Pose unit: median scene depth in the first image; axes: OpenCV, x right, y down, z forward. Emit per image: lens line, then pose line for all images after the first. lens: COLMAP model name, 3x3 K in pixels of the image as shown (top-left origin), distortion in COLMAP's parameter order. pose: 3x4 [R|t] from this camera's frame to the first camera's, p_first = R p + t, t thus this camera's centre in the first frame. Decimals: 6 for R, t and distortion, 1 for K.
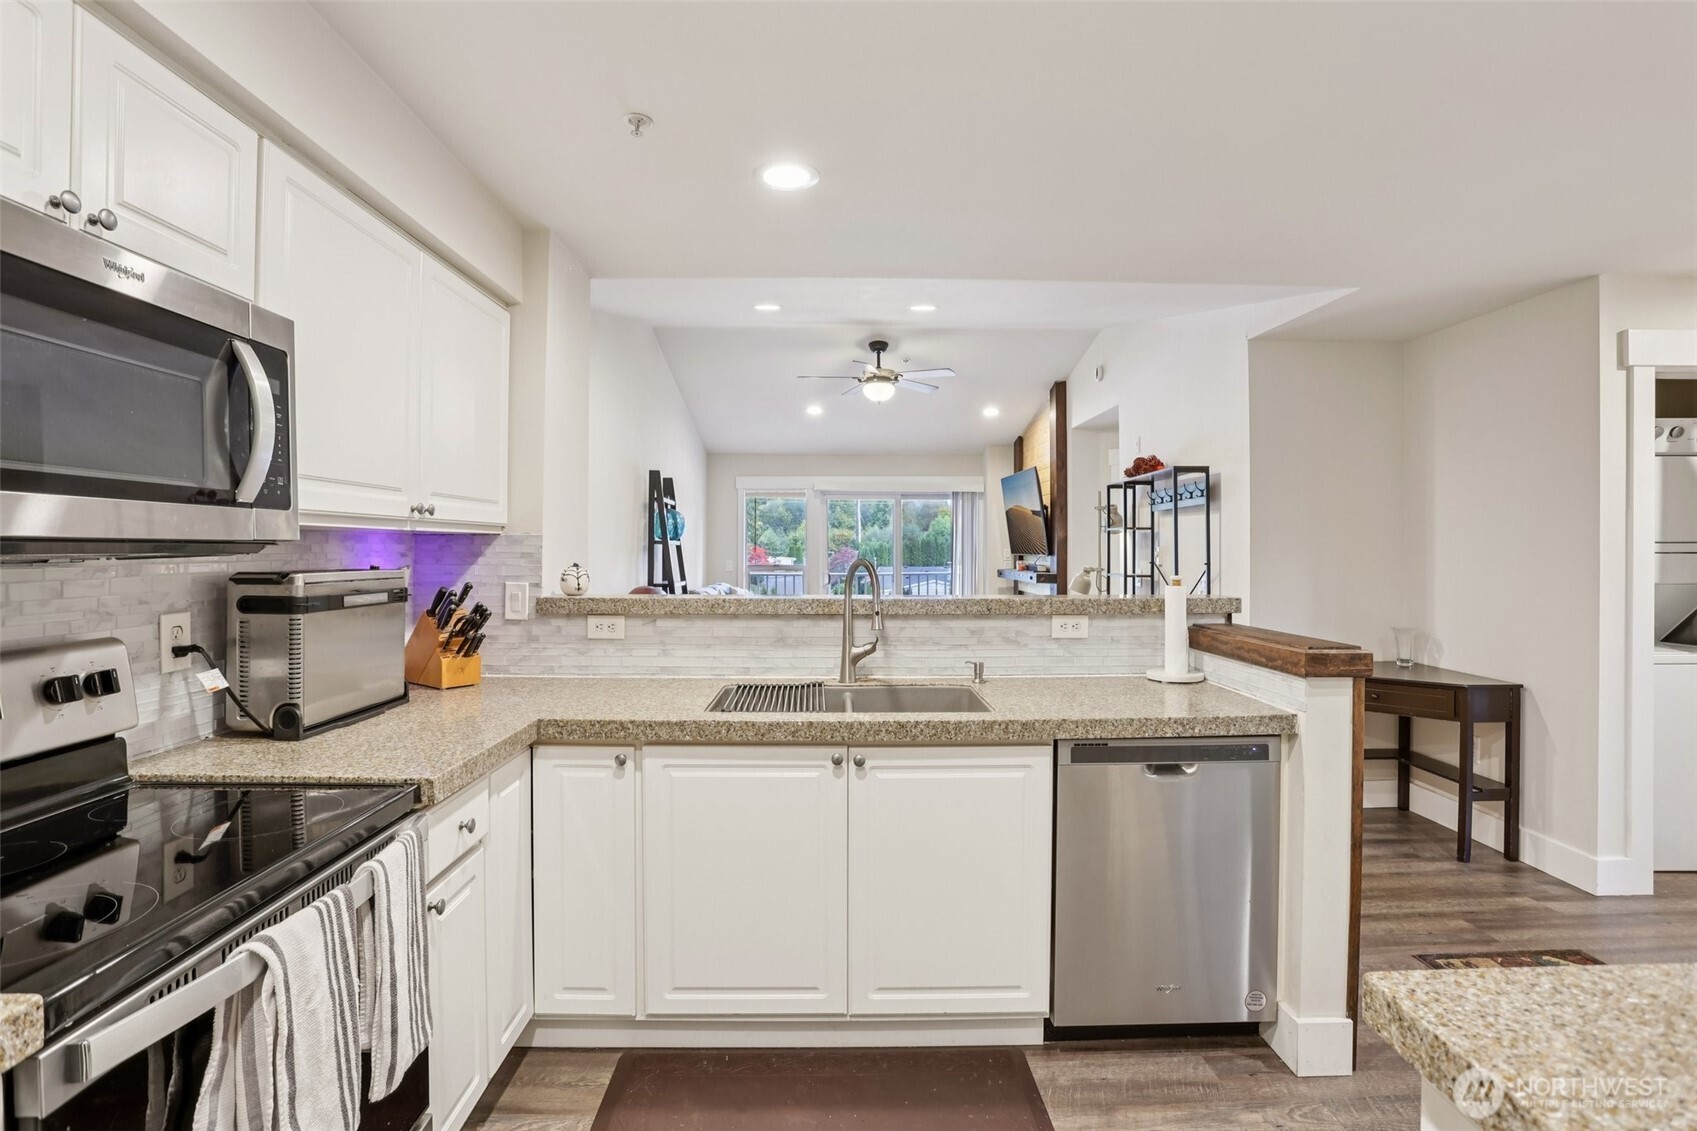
lens RADIAL K [[818.0, 0, 850.6], [0, 818.0, 551.3], [0, 0, 1]] dist [-0.053764, 0.000826]
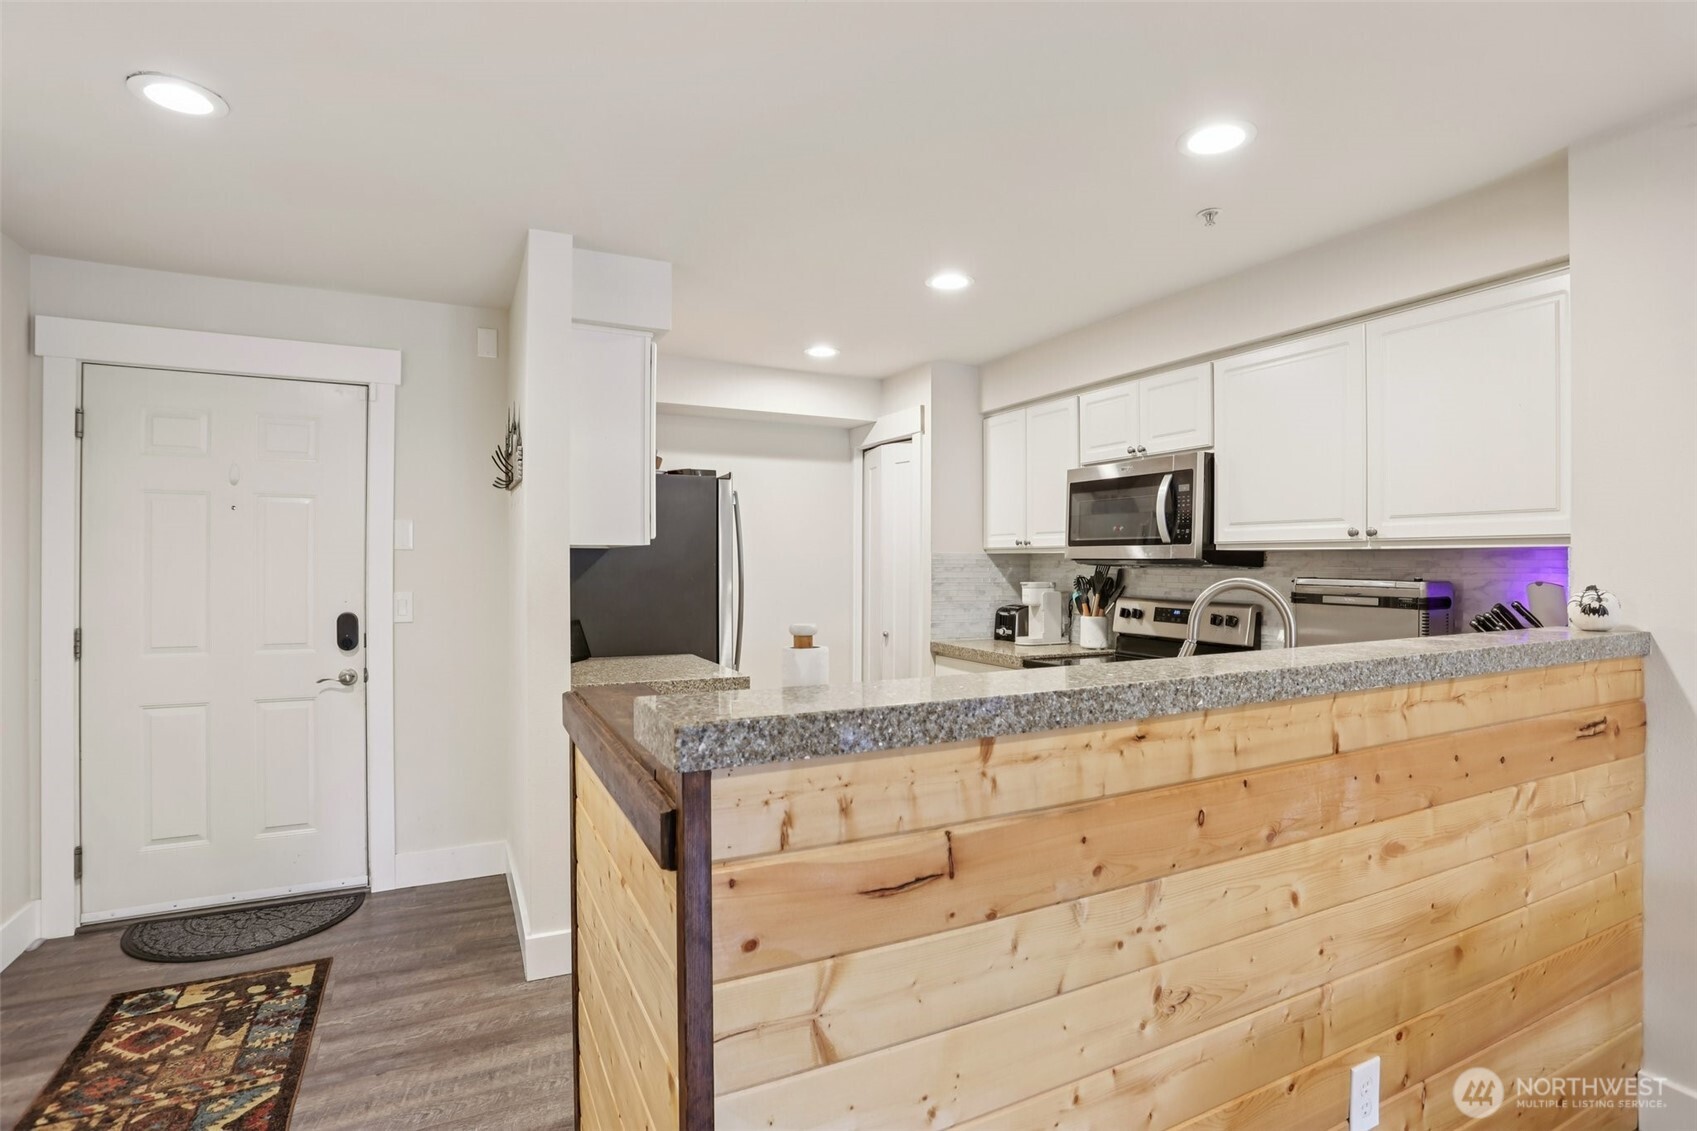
lens RADIAL K [[818.0, 0, 850.6], [0, 818.0, 551.3], [0, 0, 1]] dist [-0.053764, 0.000826]
pose [[-0.903295, -0.008379, -0.428939, 0.564694], [-0.006061, 0.999959, -0.006769, -0.007347], [0.428978, -0.003514, -0.903308, 1.405936]]
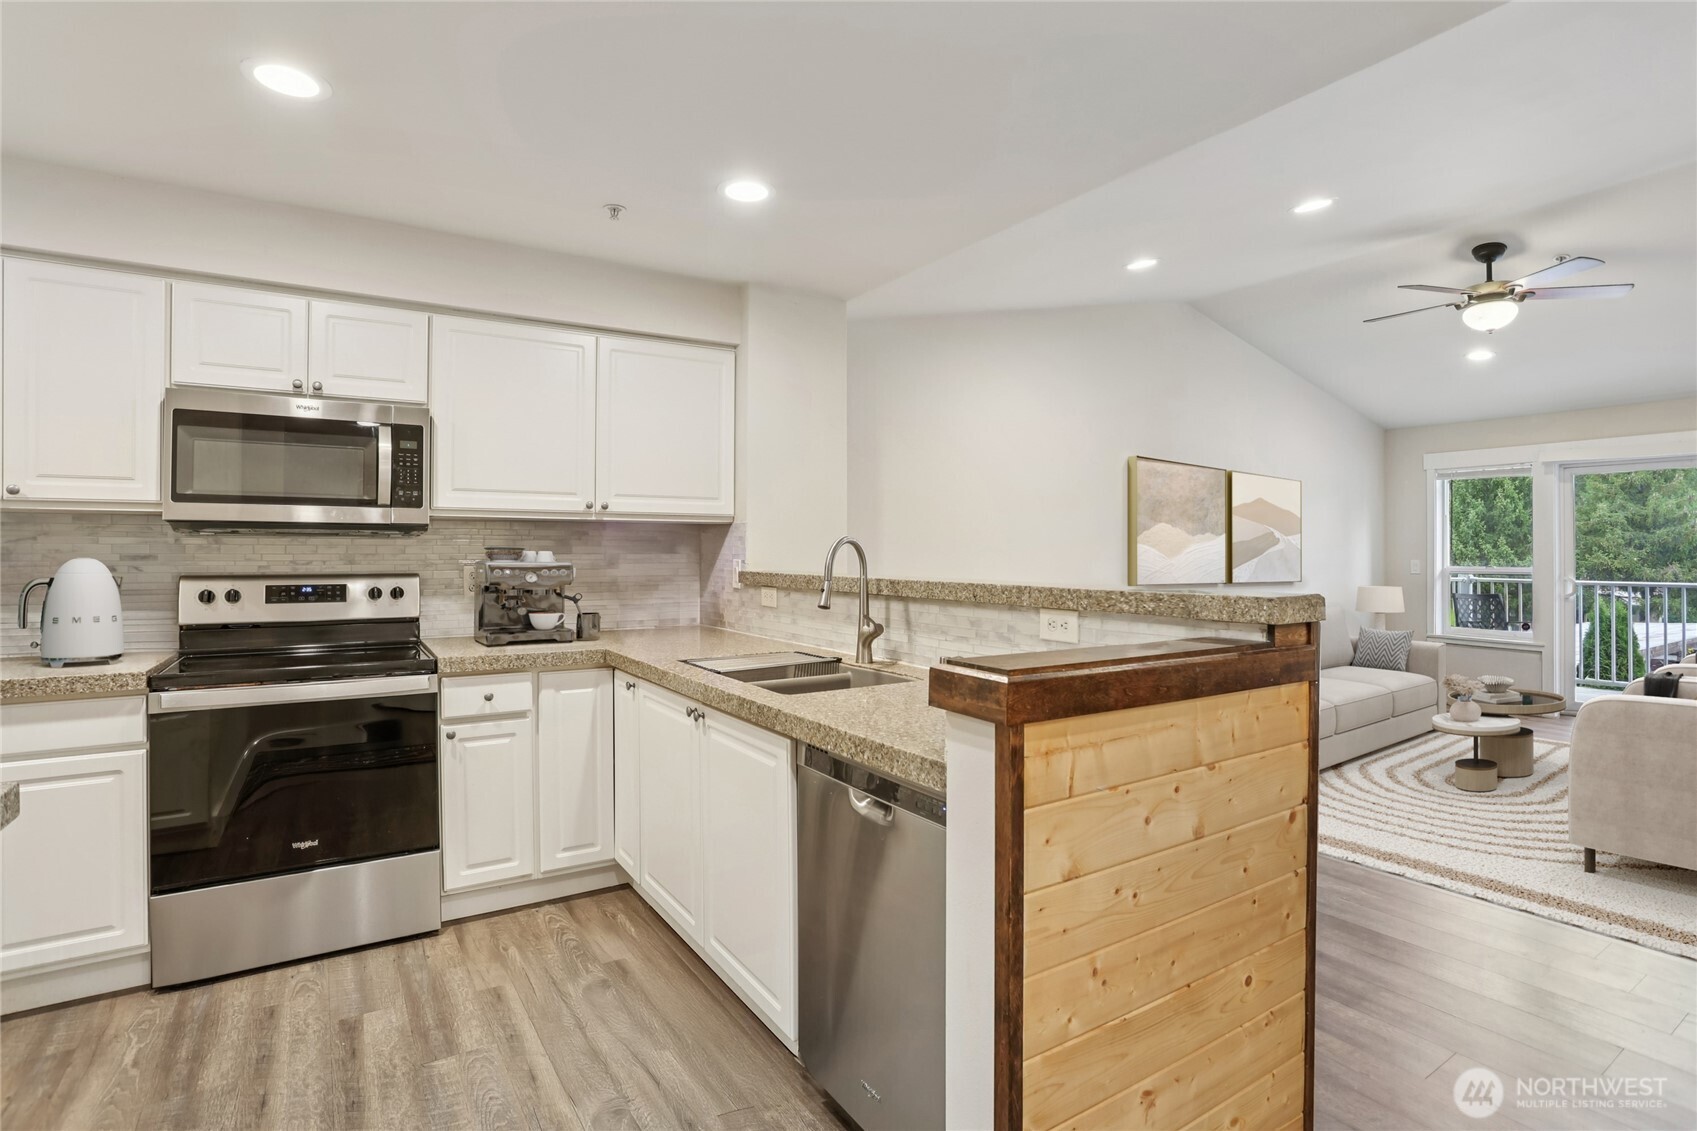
lens RADIAL K [[818.0, 0, 850.6], [0, 818.0, 551.3], [0, 0, 1]] dist [-0.053764, 0.000826]
pose [[0.533840, -0.000214, -0.845586, 0.819962], [-0.004793, 0.999983, -0.003280, 0.029733], [0.845572, 0.005804, 0.533830, 0.463643]]
